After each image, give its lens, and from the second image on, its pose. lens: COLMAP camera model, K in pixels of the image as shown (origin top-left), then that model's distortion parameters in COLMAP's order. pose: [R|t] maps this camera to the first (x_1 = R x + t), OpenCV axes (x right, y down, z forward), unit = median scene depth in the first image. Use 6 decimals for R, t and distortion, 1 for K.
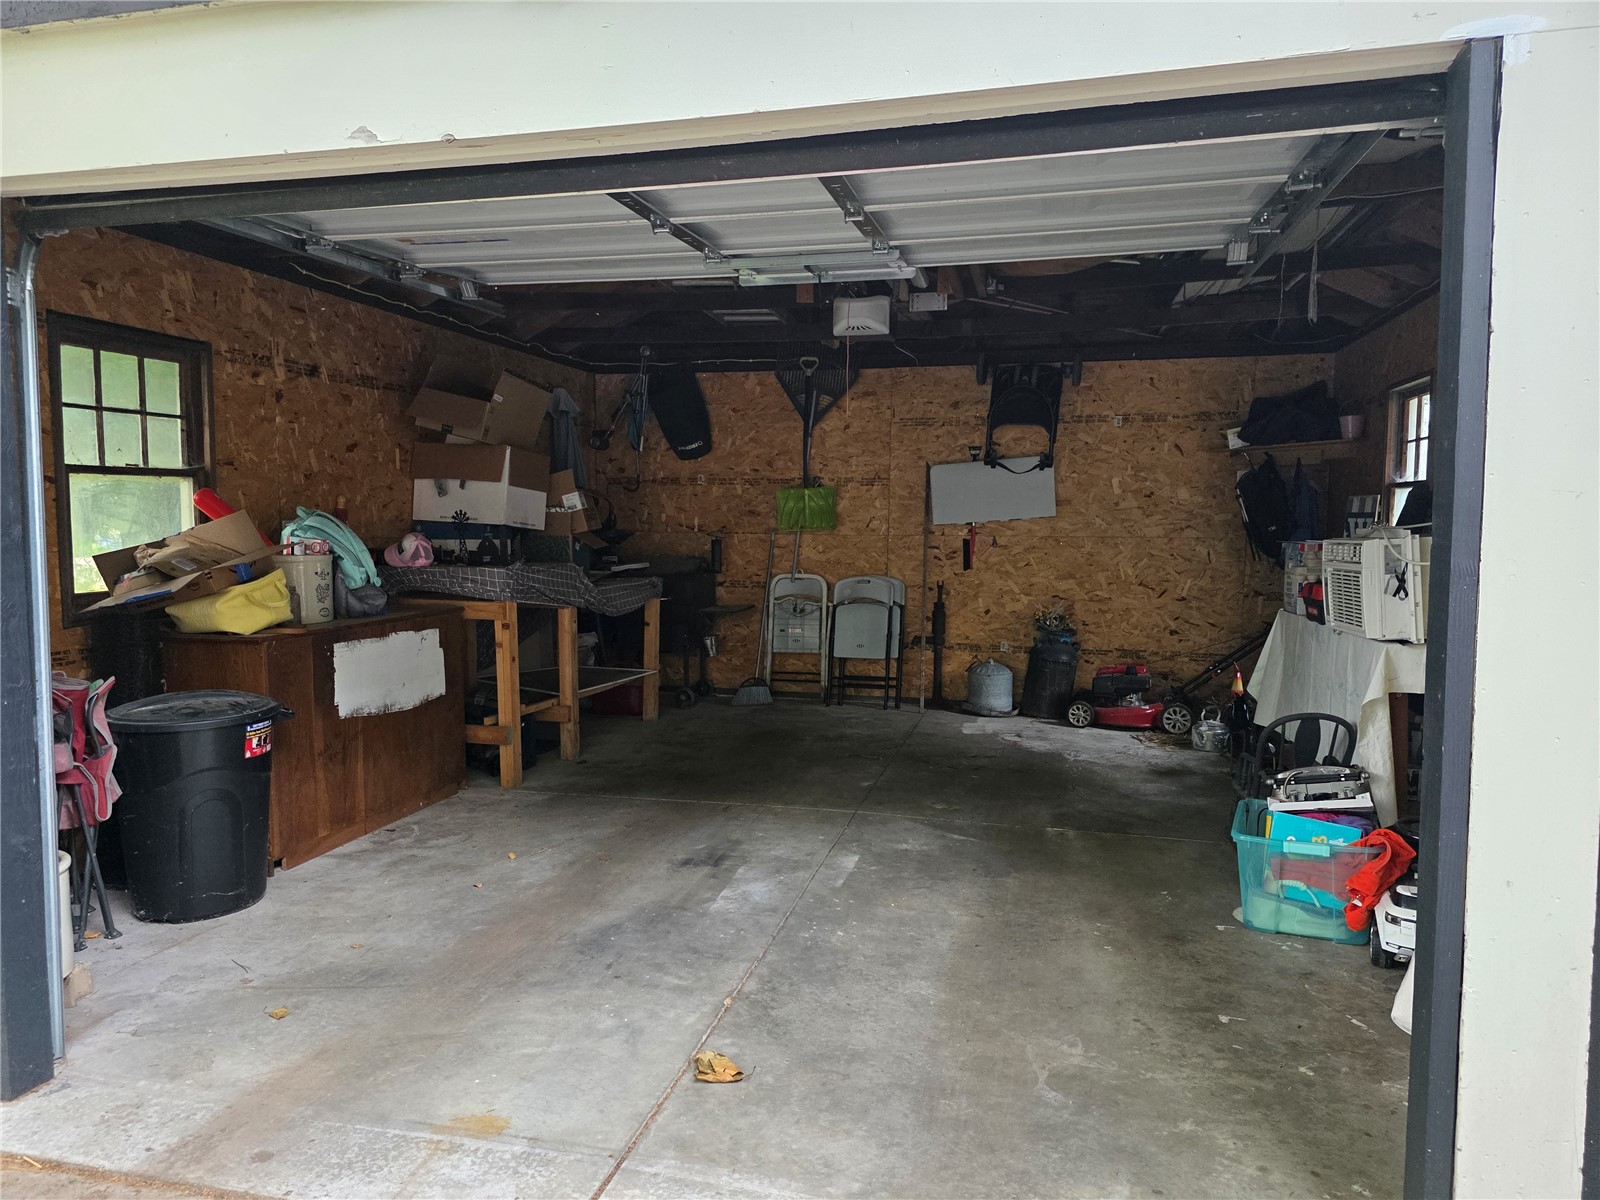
lens RADIAL K [[1094.6, 0, 800.2], [0, 1094.6, 628.3], [0, 0, 1]] dist [0.056139, -0.000984]
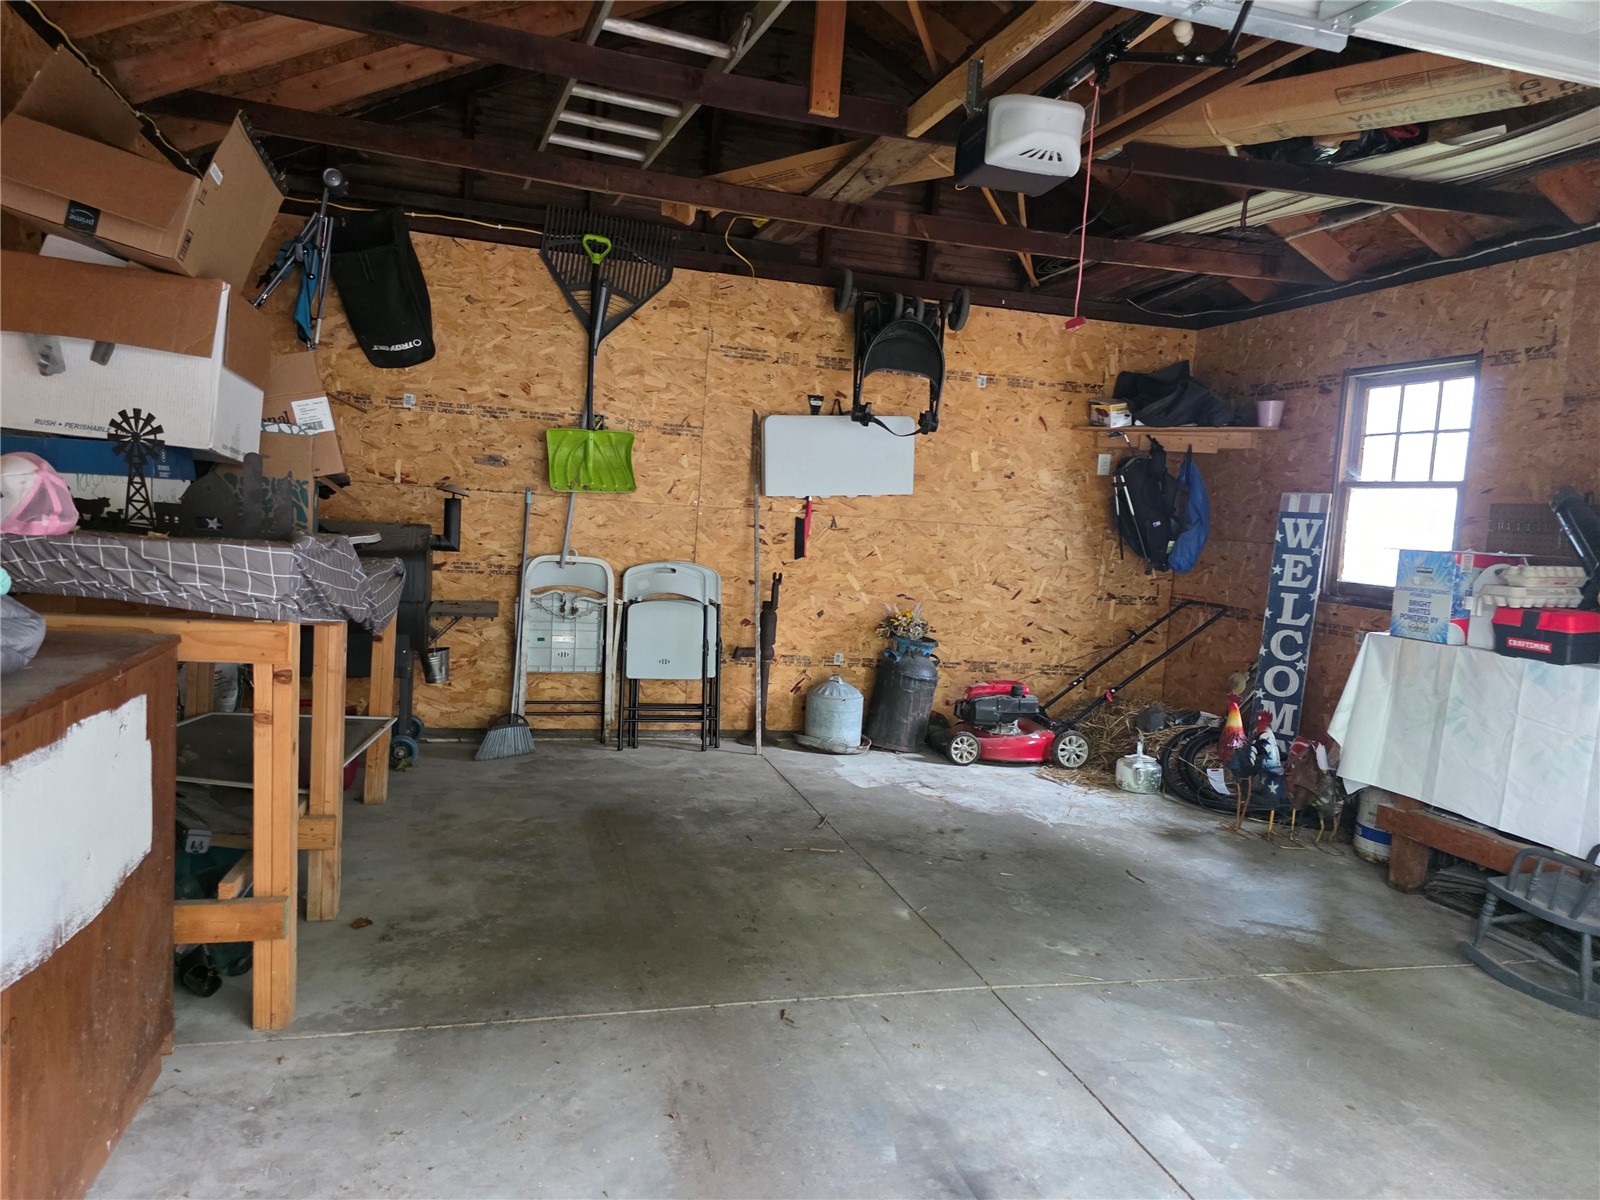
lens RADIAL K [[1082.2, 0, 800.0], [0, 1082.2, 600.0], [0, 0, 1]] dist [0.116310, -0.129852]
pose [[0.870604, 0.009810, 0.491886, -0.219323], [-0.011727, 0.999931, 0.000813, -0.025916], [-0.491844, -0.006476, 0.870659, 0.360471]]
